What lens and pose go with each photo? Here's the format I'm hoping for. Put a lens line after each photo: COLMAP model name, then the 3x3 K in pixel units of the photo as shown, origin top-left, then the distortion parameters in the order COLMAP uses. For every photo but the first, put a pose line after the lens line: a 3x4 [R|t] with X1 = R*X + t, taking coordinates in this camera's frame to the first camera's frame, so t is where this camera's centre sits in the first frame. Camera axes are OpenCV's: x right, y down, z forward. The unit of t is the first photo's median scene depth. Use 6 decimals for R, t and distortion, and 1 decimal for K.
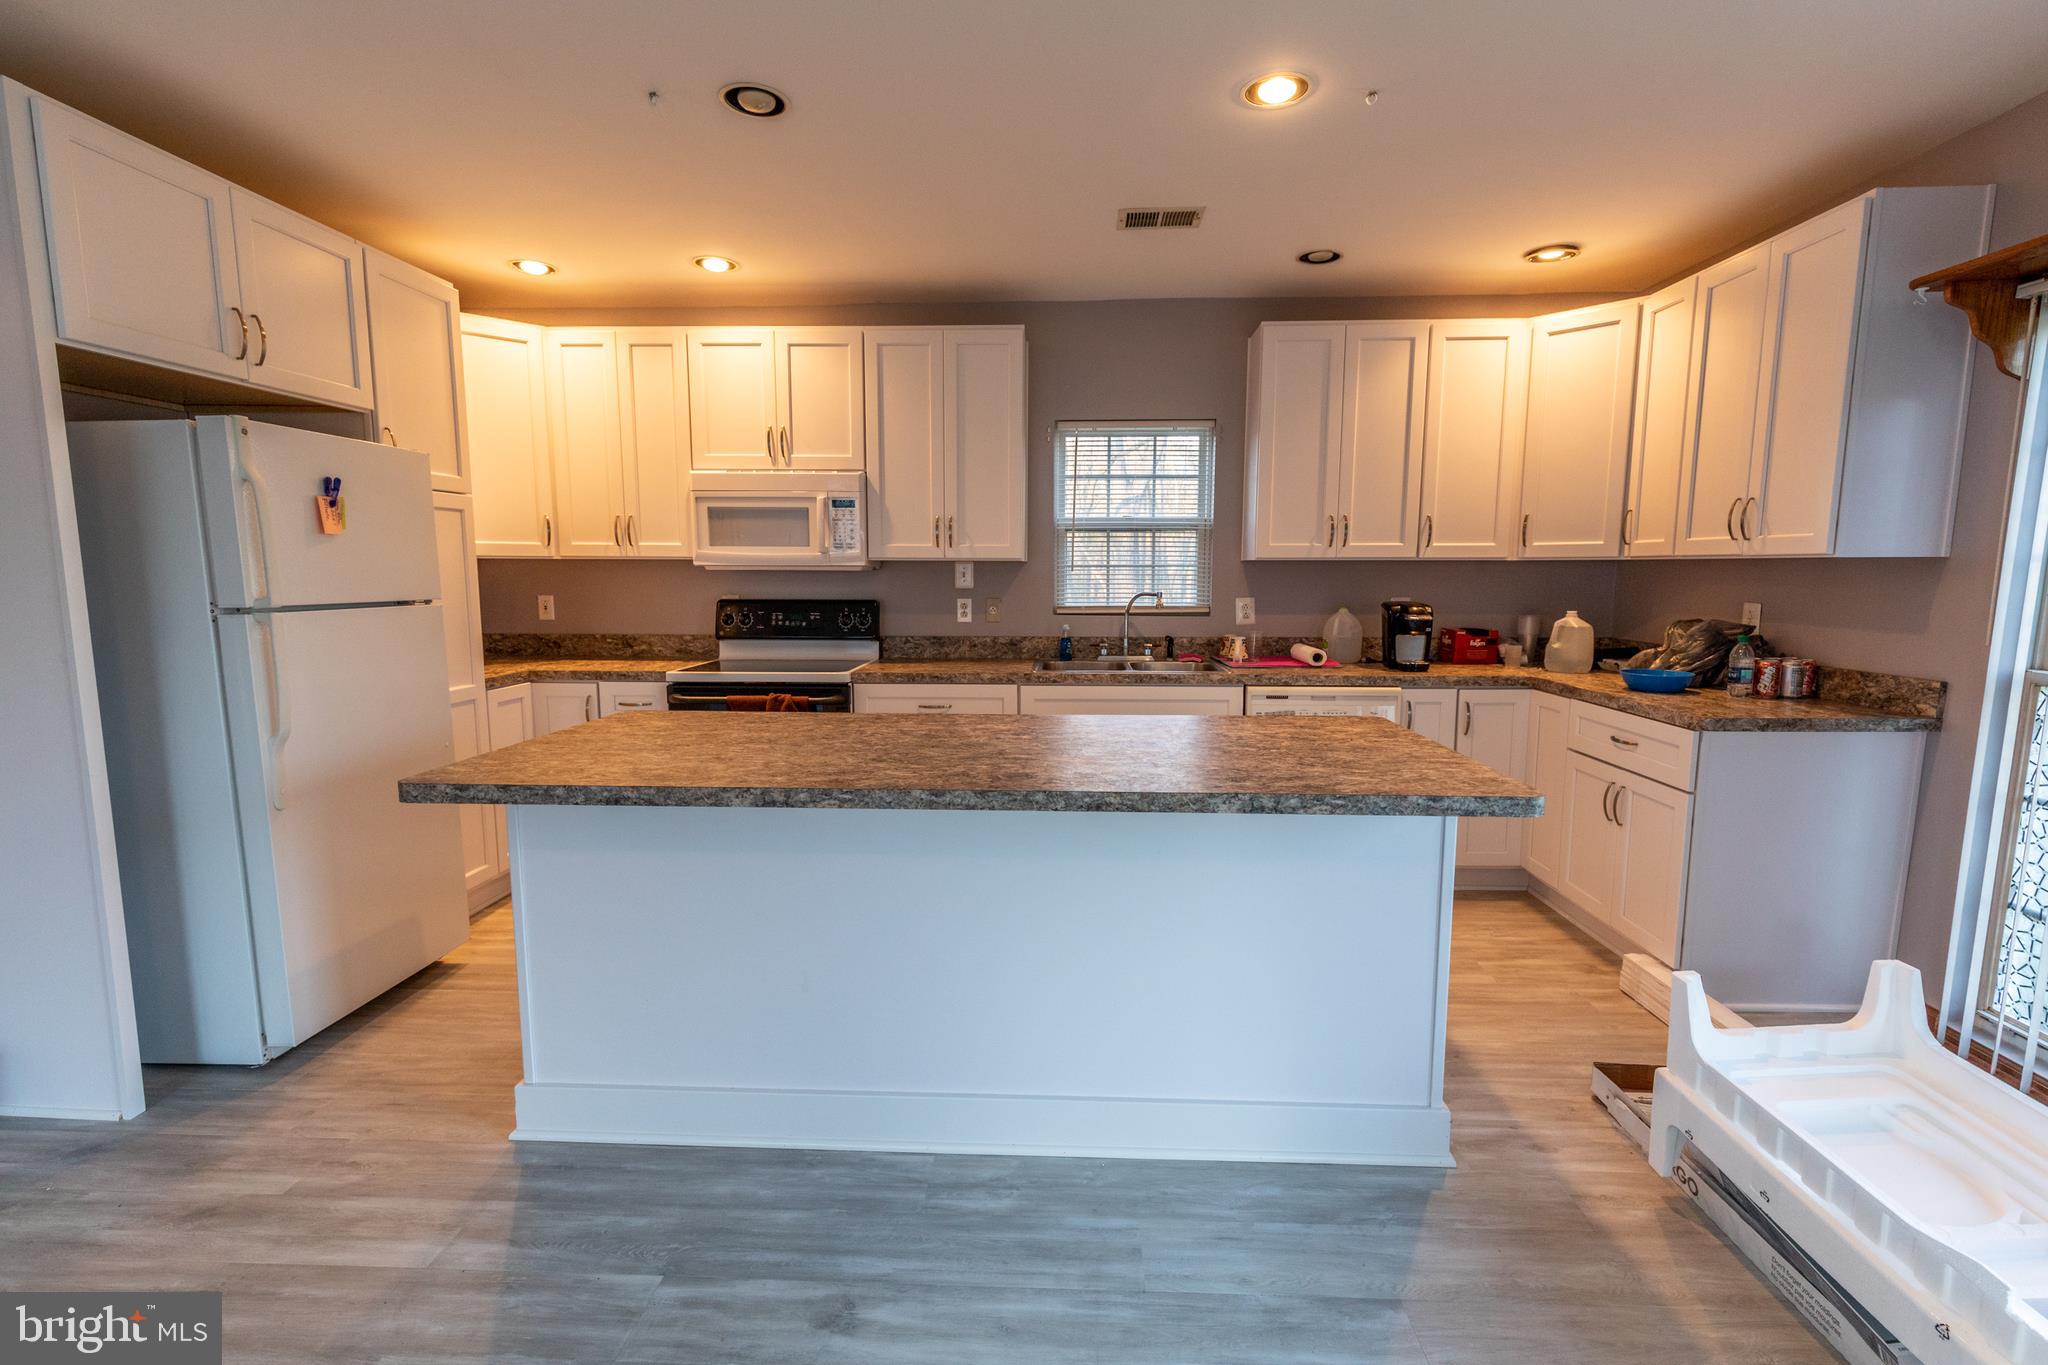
lens RADIAL K [[918.2, 0, 1032.0], [0, 918.2, 681.1], [0, 0, 1]] dist [0.008236, -0.001516]
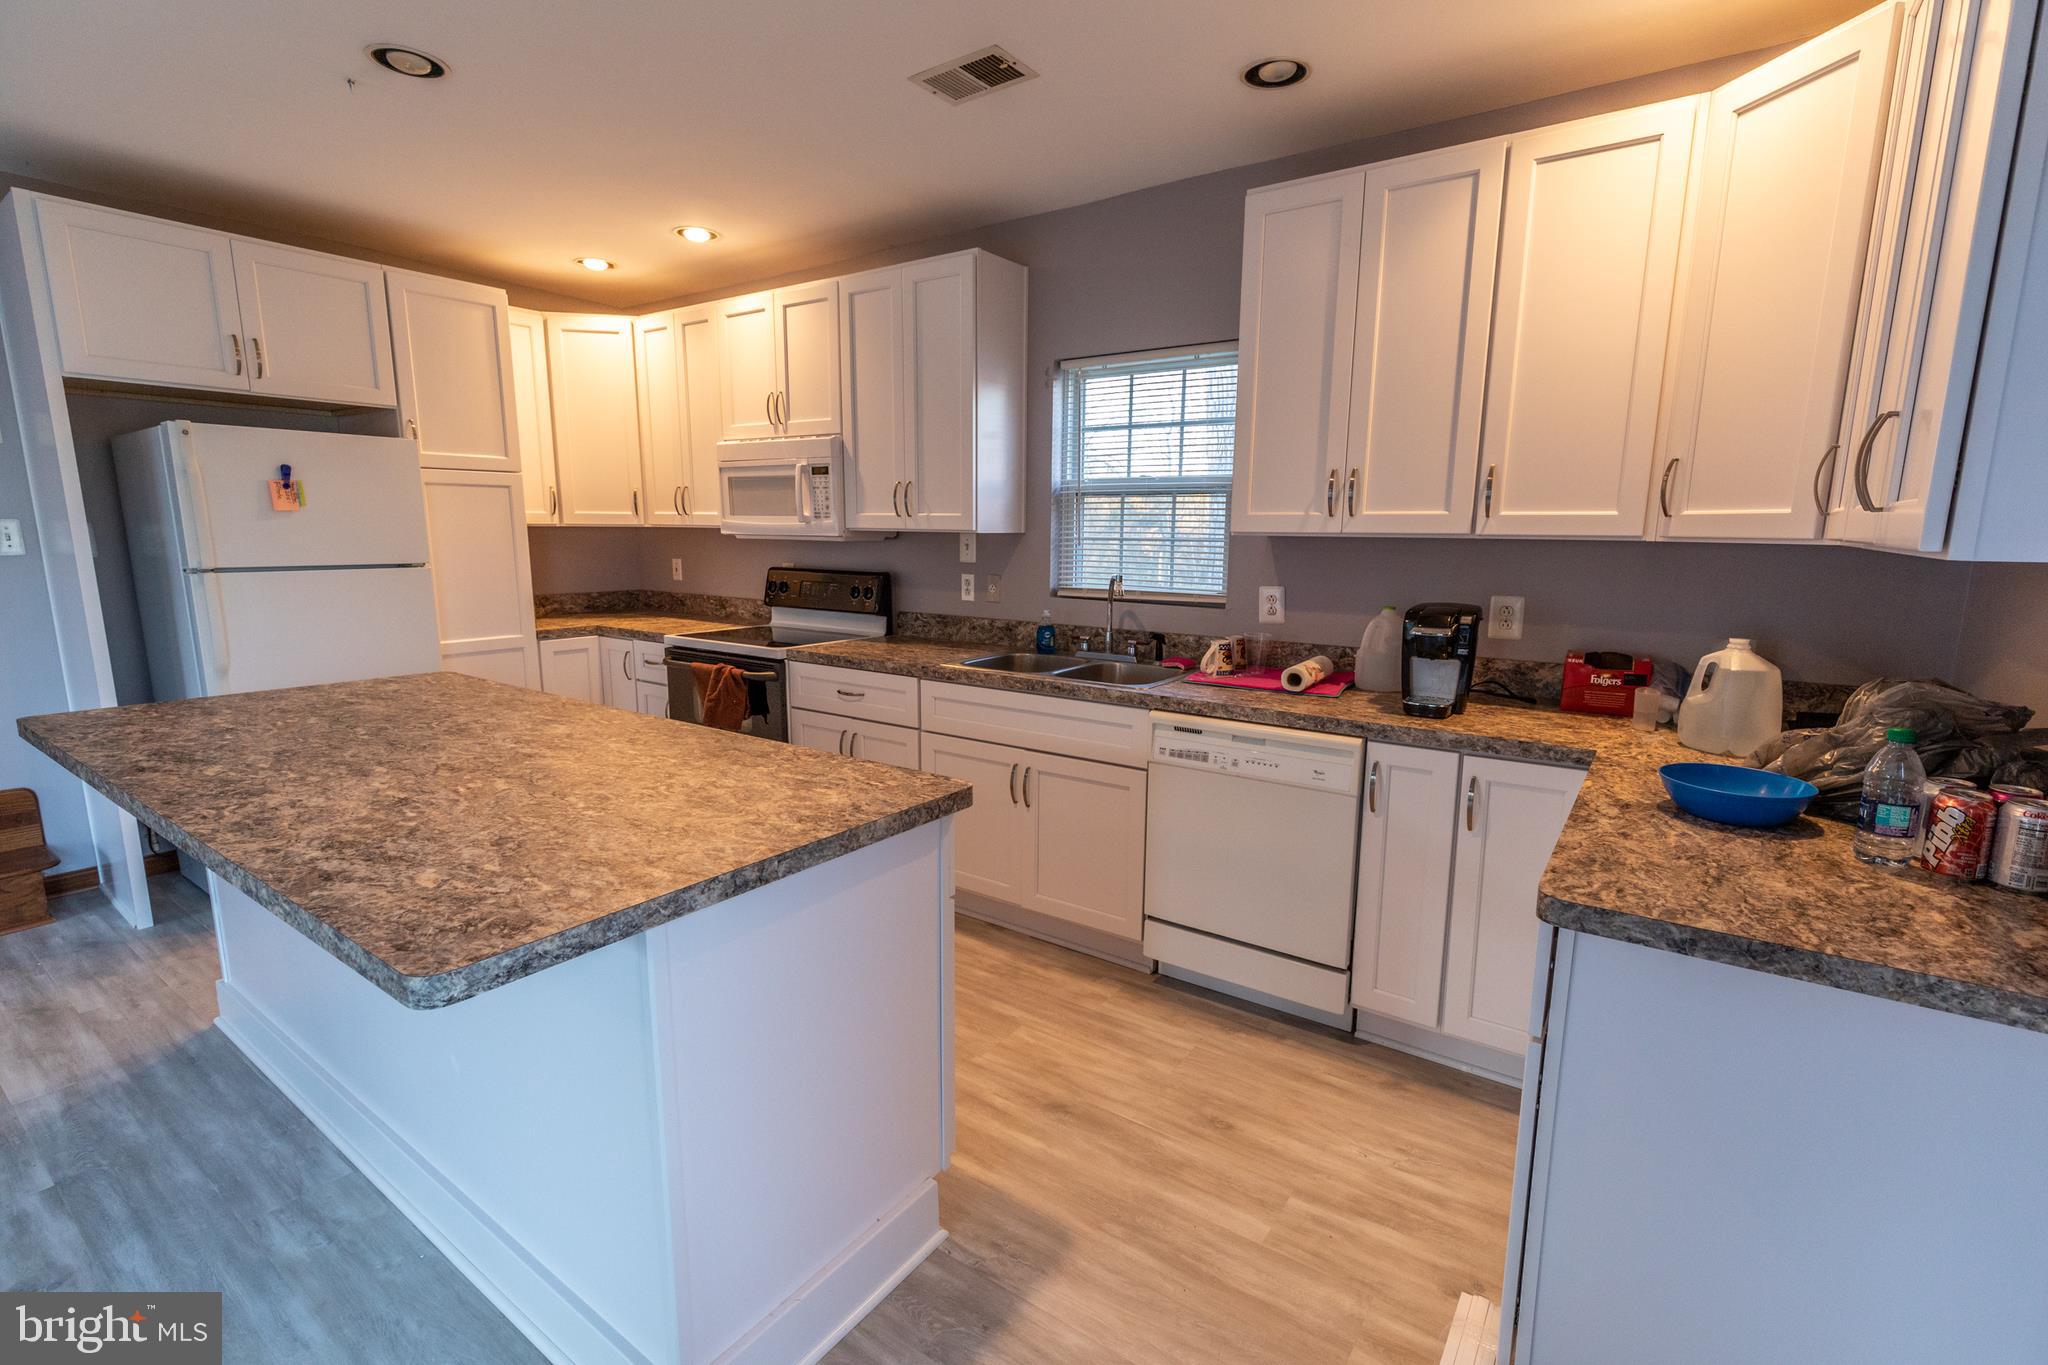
lens RADIAL K [[918.2, 0, 1027.7], [0, 918.2, 682.8], [0, 0, 1]] dist [0.008236, -0.001516]
pose [[0.840566, 0.097022, -0.532950, 0.537971], [-0.072311, 0.995122, 0.067110, -0.057782], [0.536862, -0.017873, 0.843481, 0.331249]]
